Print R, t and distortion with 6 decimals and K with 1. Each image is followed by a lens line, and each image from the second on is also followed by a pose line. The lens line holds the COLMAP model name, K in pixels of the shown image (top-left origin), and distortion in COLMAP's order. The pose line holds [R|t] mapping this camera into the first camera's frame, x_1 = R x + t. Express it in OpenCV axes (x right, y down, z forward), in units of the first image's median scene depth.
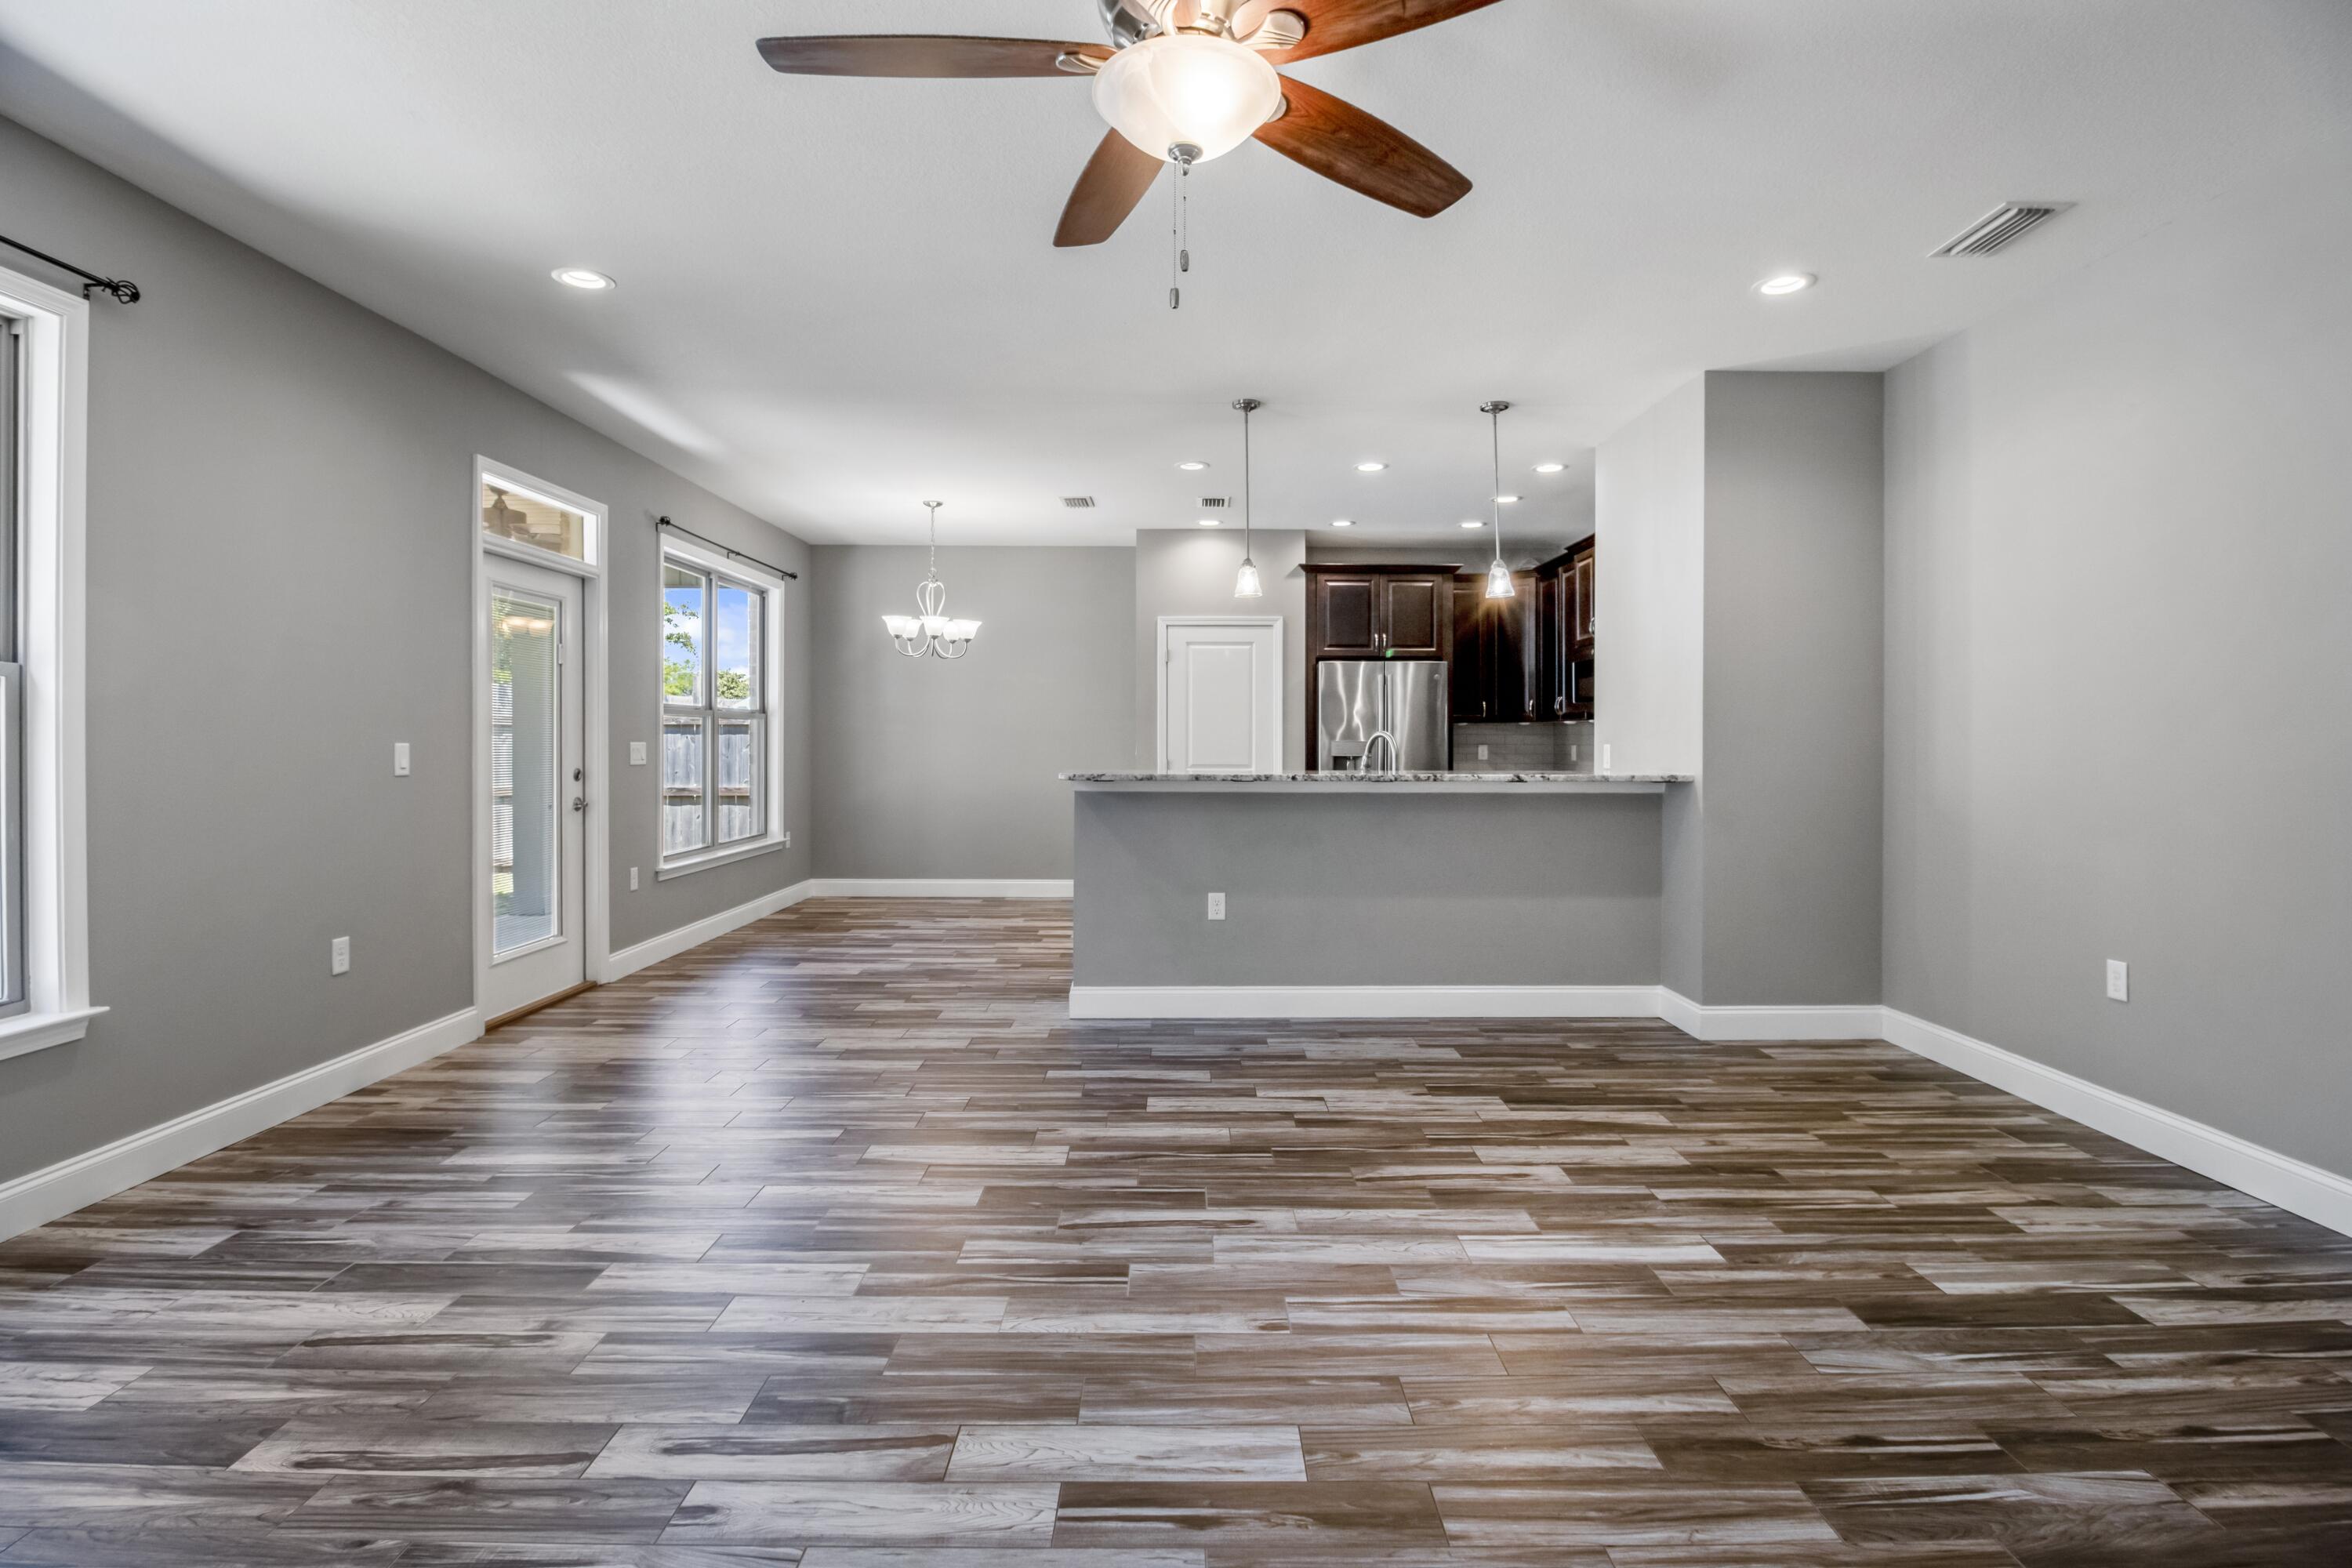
lens RADIAL K [[1105.7, 0, 1180.3], [0, 1105.7, 753.0], [0, 0, 1]] dist [0.002113, -0.013683]
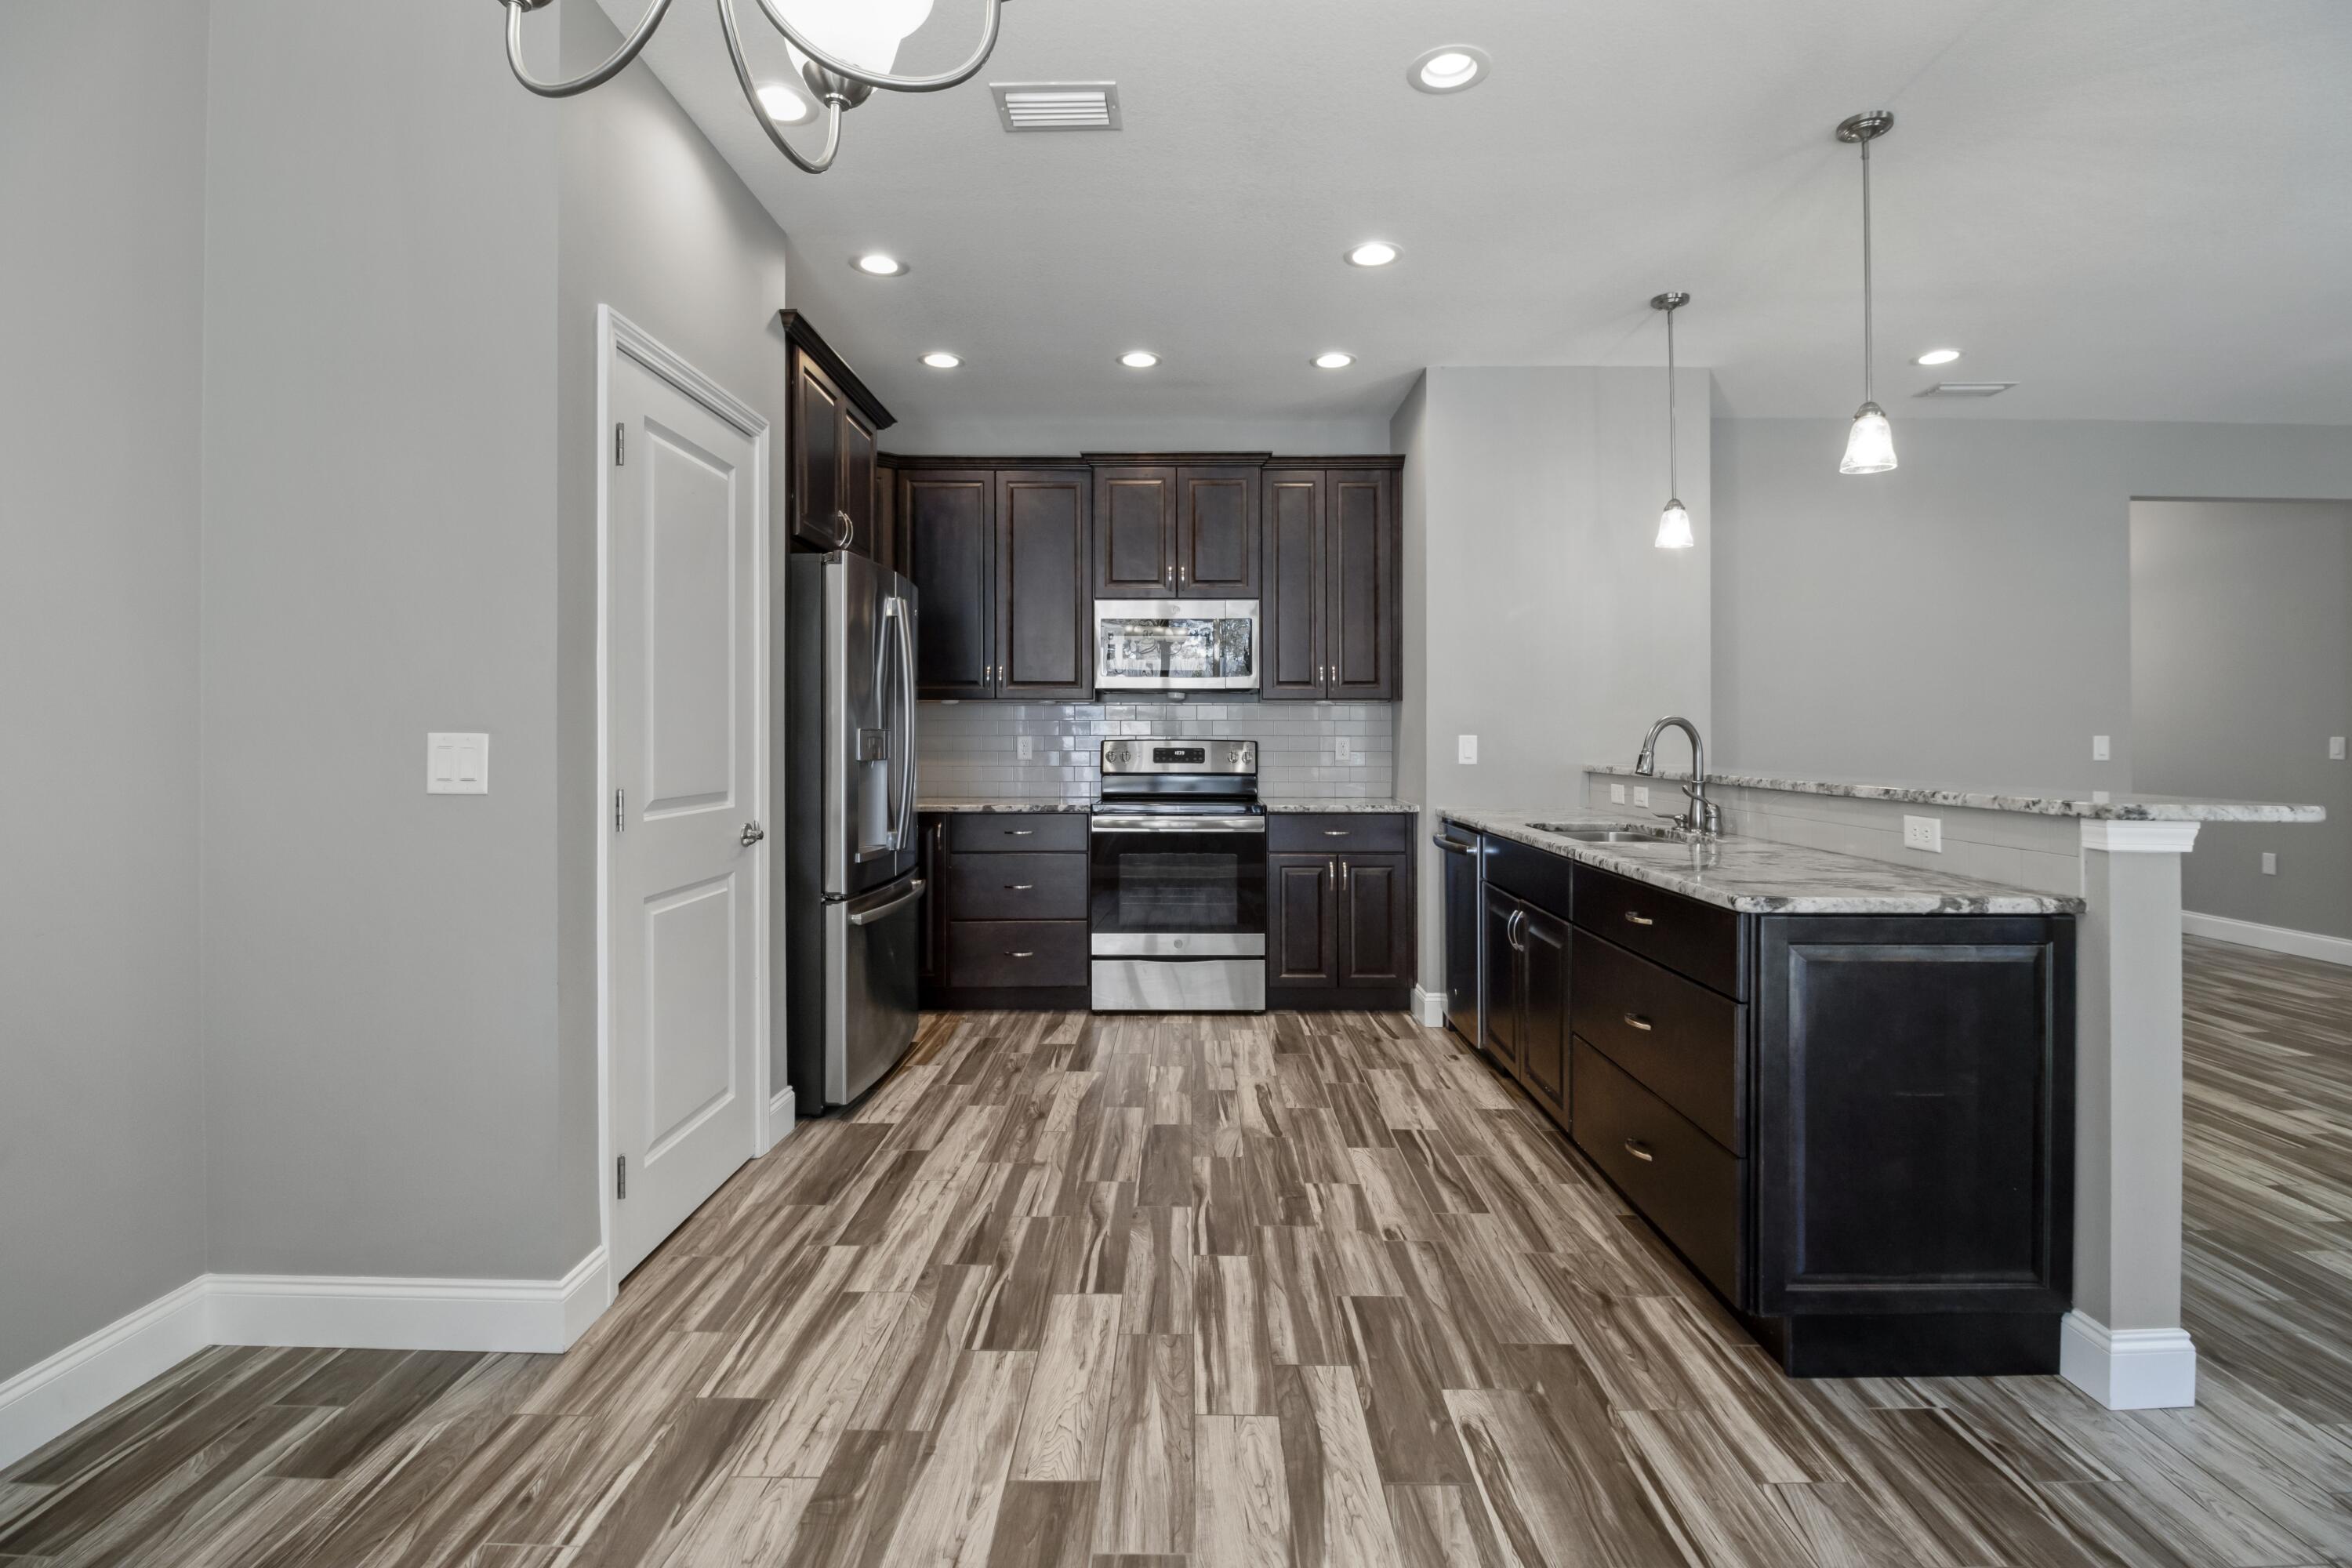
lens RADIAL K [[1105.7, 0, 1180.3], [0, 1105.7, 753.0], [0, 0, 1]] dist [0.002113, -0.013683]
pose [[0.004589, -0.009877, 0.999941, -0.526169], [0.006102, 0.999933, 0.009849, -0.008757], [-0.999971, 0.006056, 0.004649, 1.440541]]
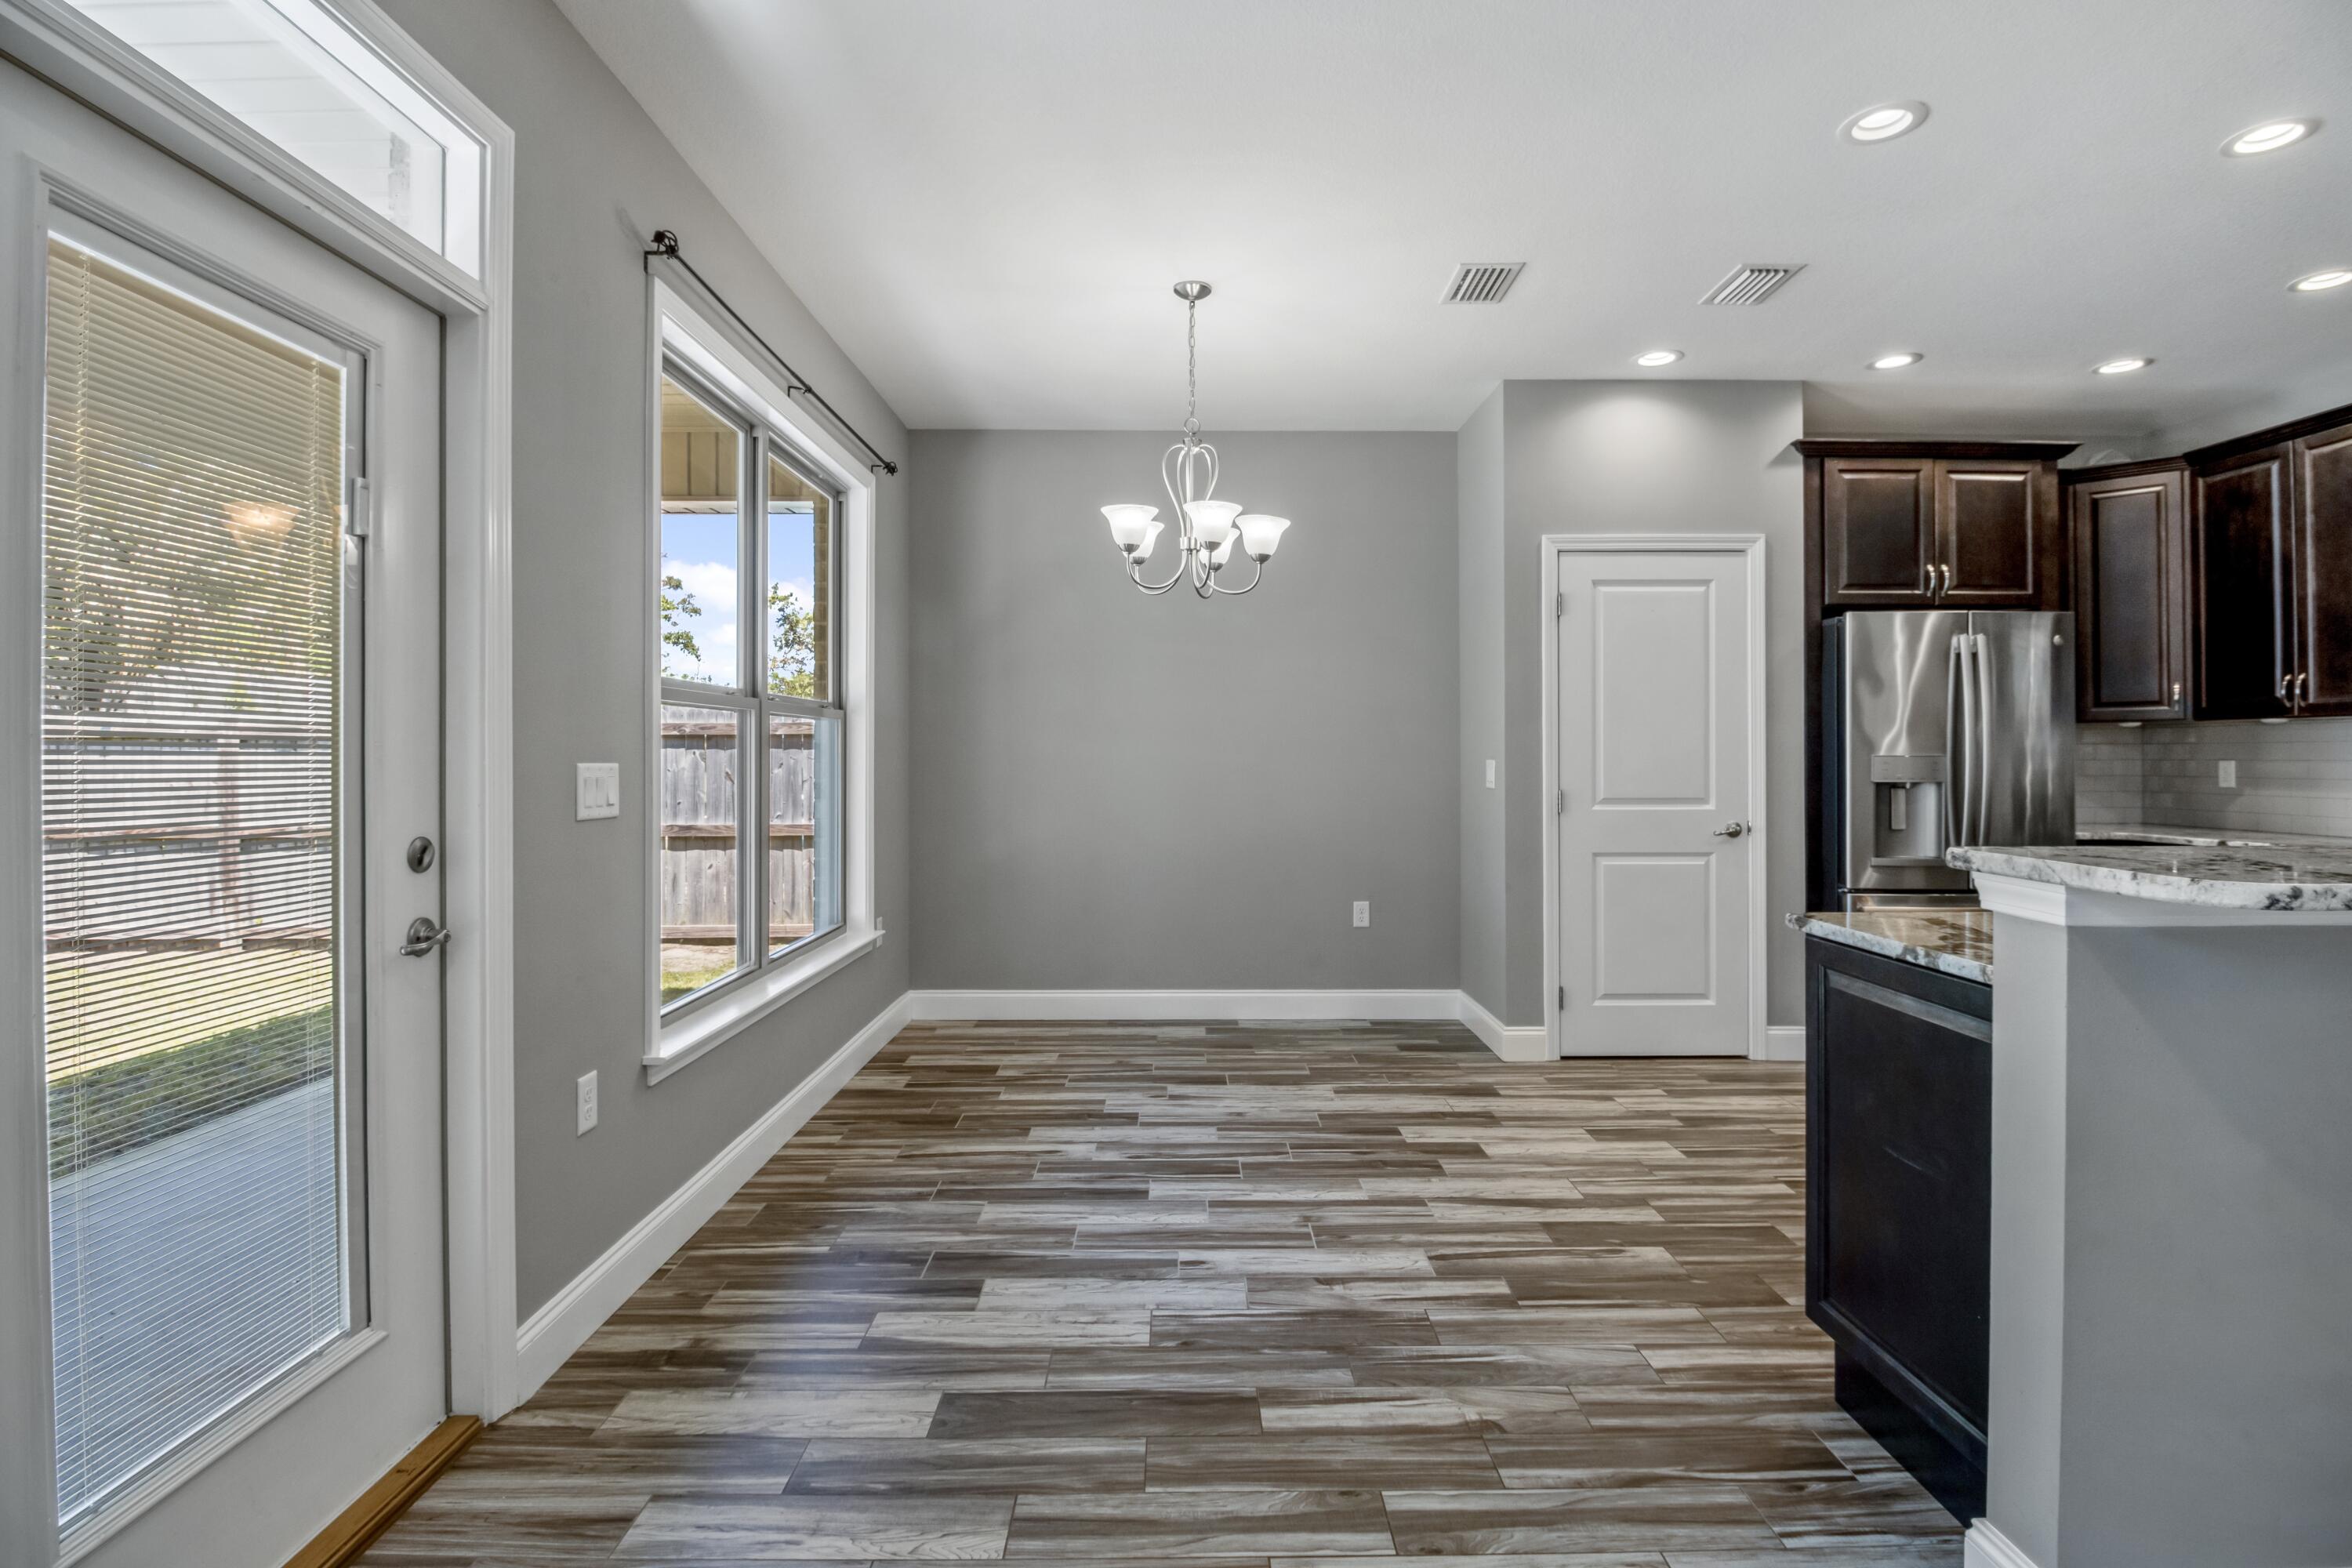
lens RADIAL K [[1105.7, 0, 1180.3], [0, 1105.7, 753.0], [0, 0, 1]] dist [0.002113, -0.013683]
pose [[0.999993, -0.002880, 0.002358, -0.350565], [0.002911, 0.999907, -0.013336, -0.009192], [-0.002319, 0.013342, 0.999908, 0.749428]]
